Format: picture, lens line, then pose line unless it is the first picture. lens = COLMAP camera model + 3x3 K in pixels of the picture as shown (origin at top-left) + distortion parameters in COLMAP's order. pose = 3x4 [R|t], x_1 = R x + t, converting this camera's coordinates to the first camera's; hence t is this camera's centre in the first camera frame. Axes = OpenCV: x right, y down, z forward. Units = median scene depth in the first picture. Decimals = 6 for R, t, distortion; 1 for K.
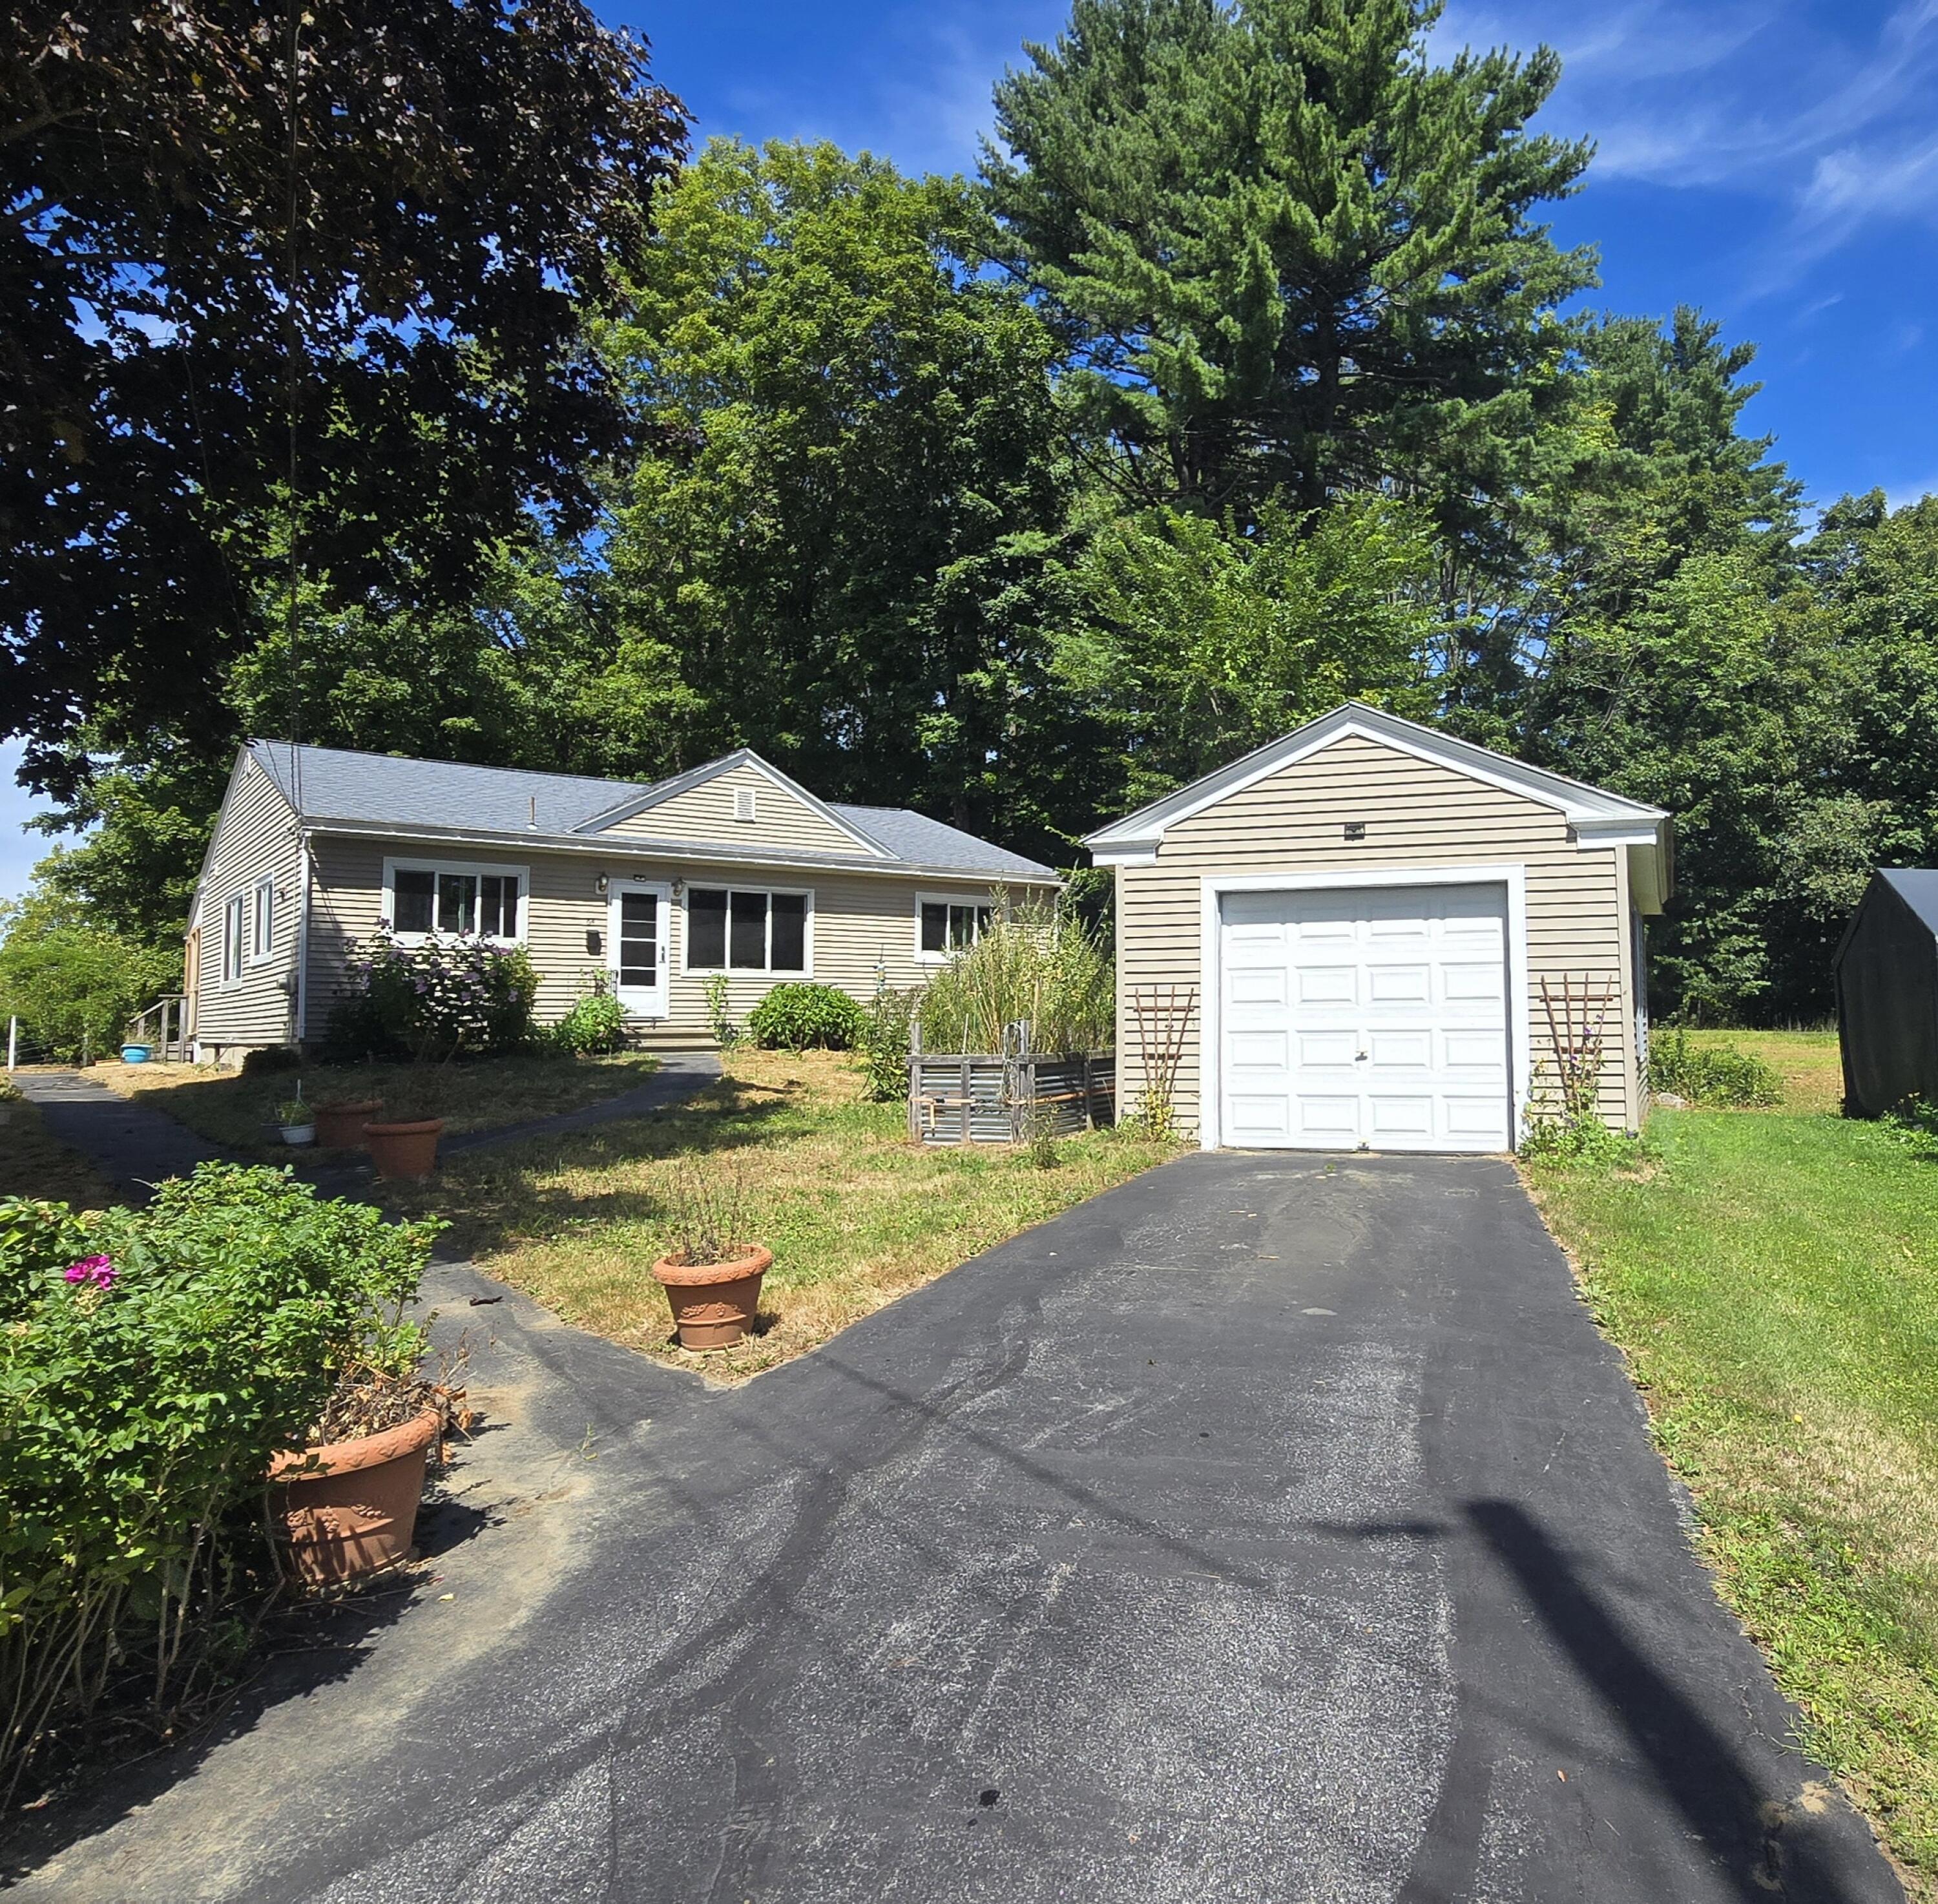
lens RADIAL K [[972.6, 0, 985.8], [0, 972.6, 965.1], [0, 0, 1]] dist [-0.002897, 0.001403]
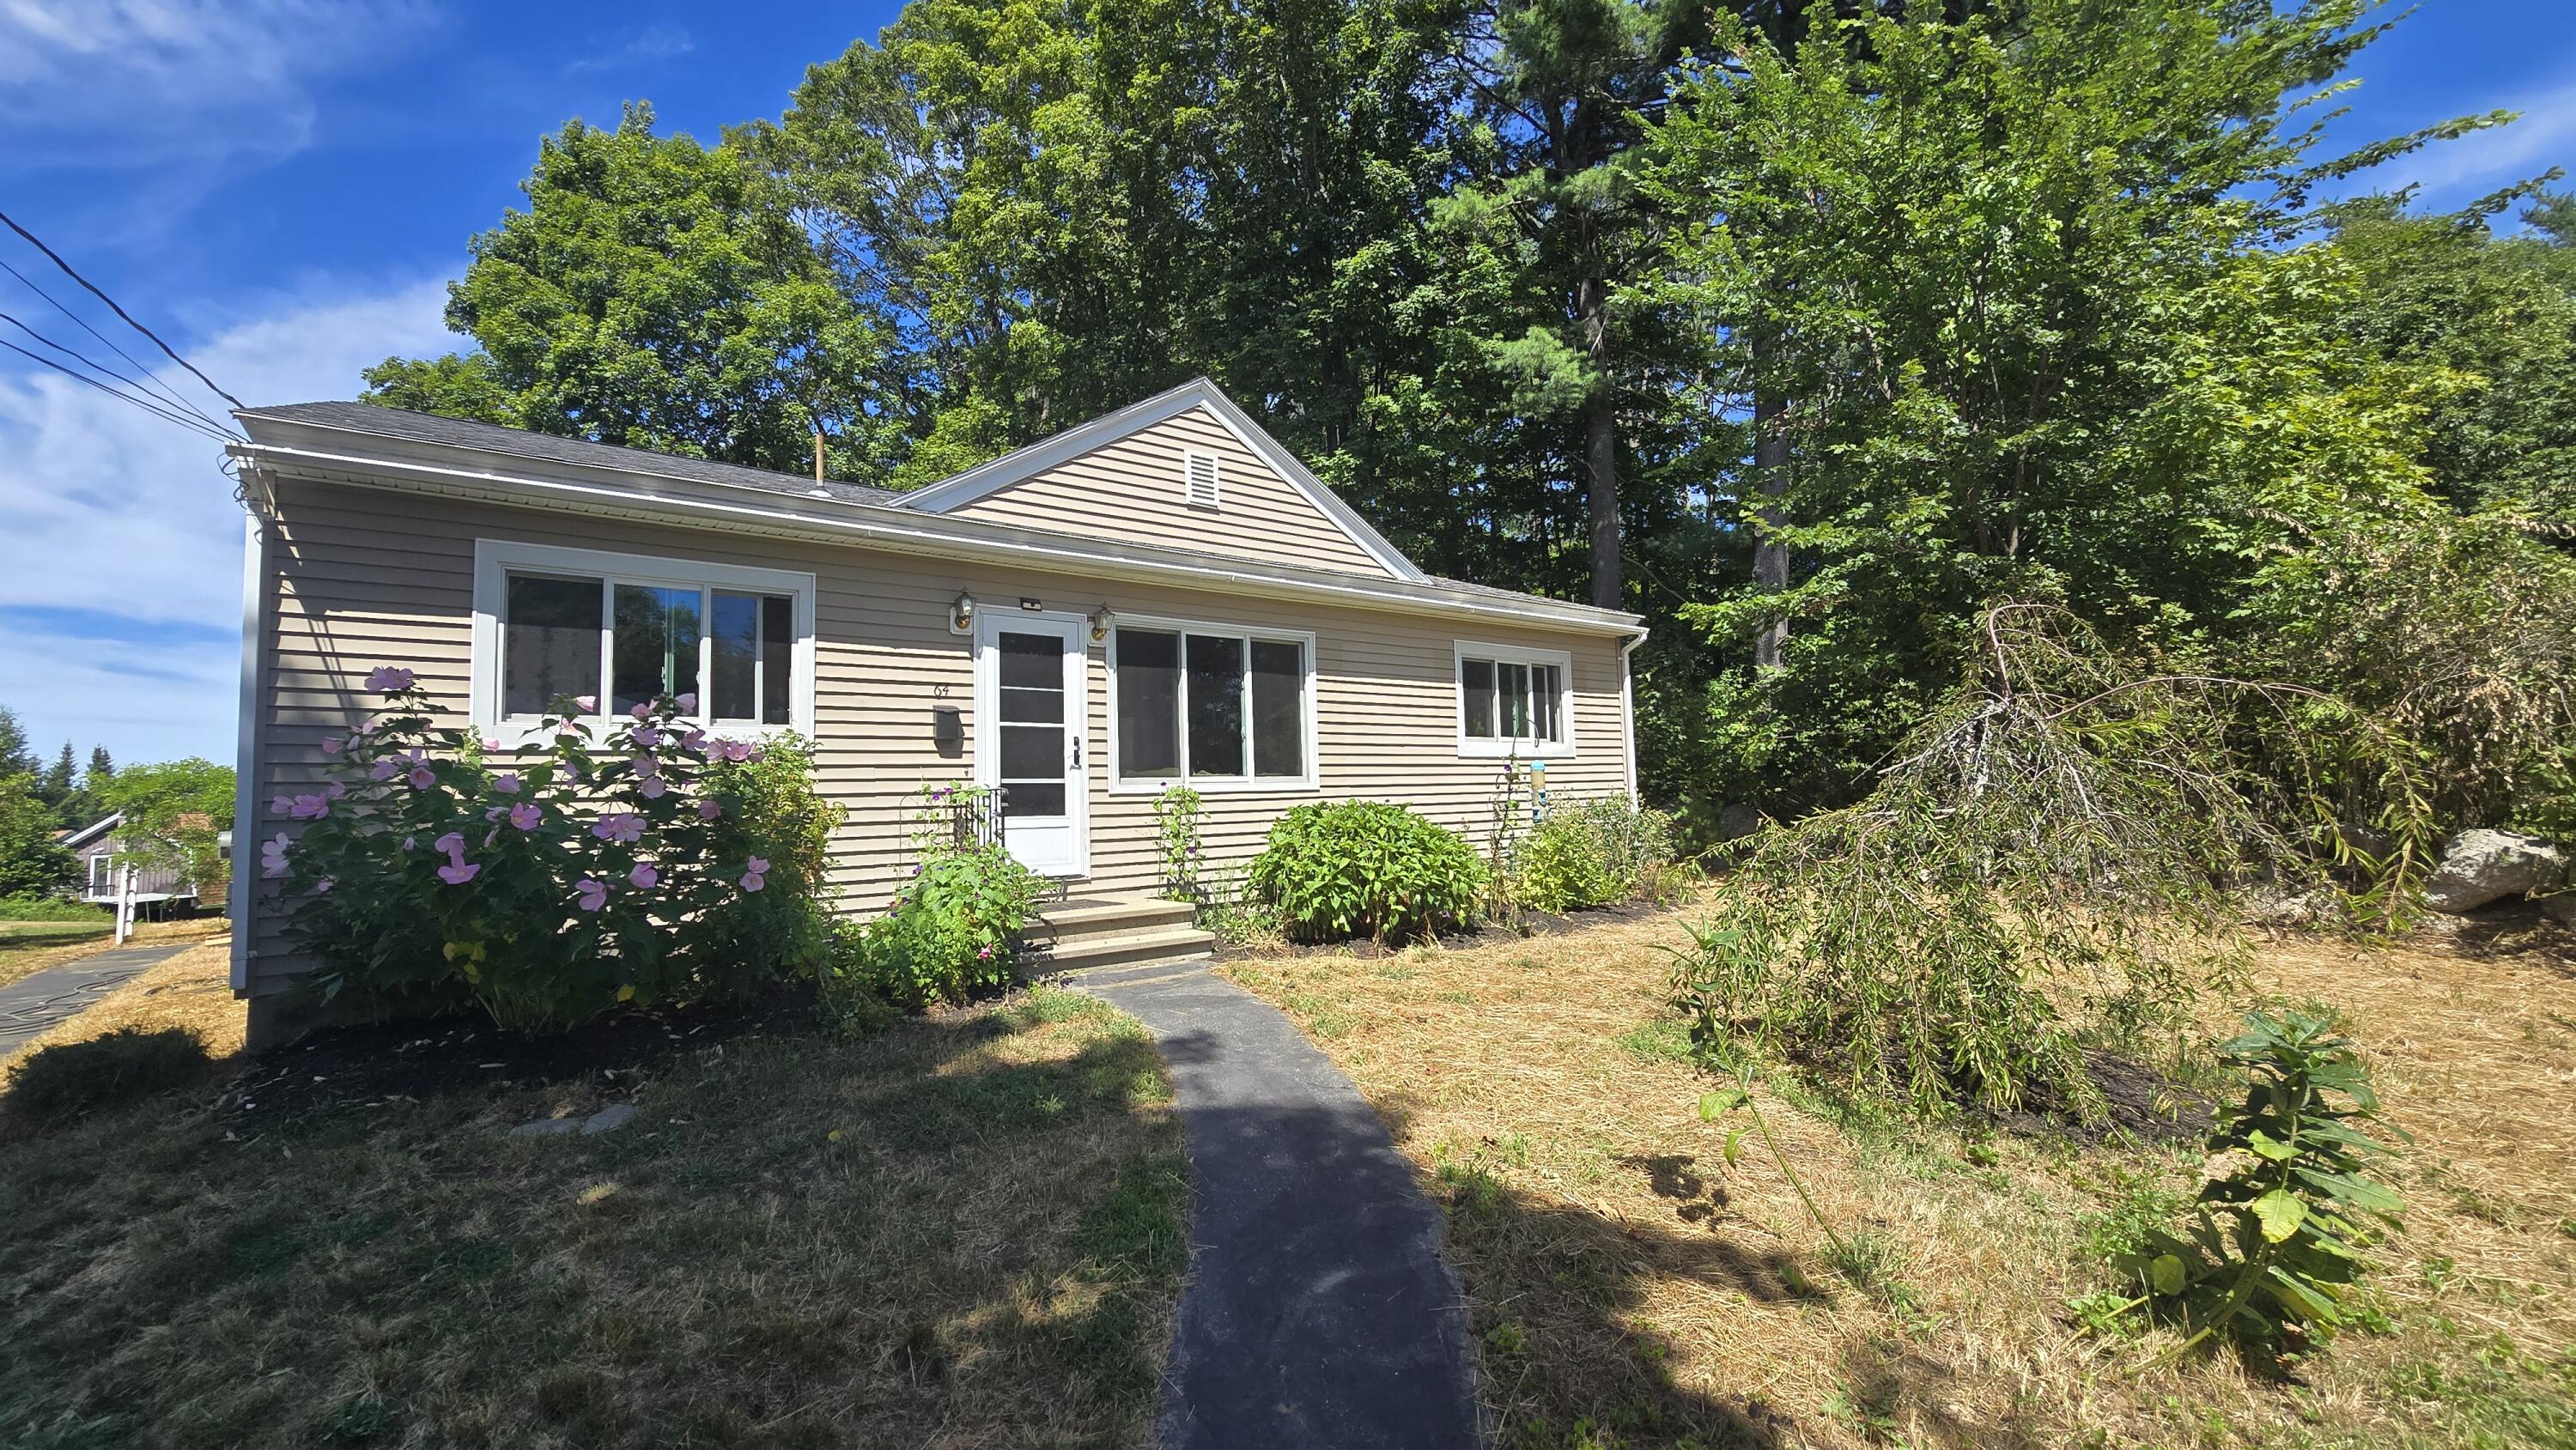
lens RADIAL K [[1056.0, 0, 1271.4], [0, 1056.0, 744.0], [0, 0, 1]] dist [-0.000378, -0.000705]
pose [[0.997899, -0.026082, -0.059307, -0.199796], [0.025161, 0.999552, -0.016214, -0.004035], [0.059703, 0.014688, 0.998108, 0.455939]]
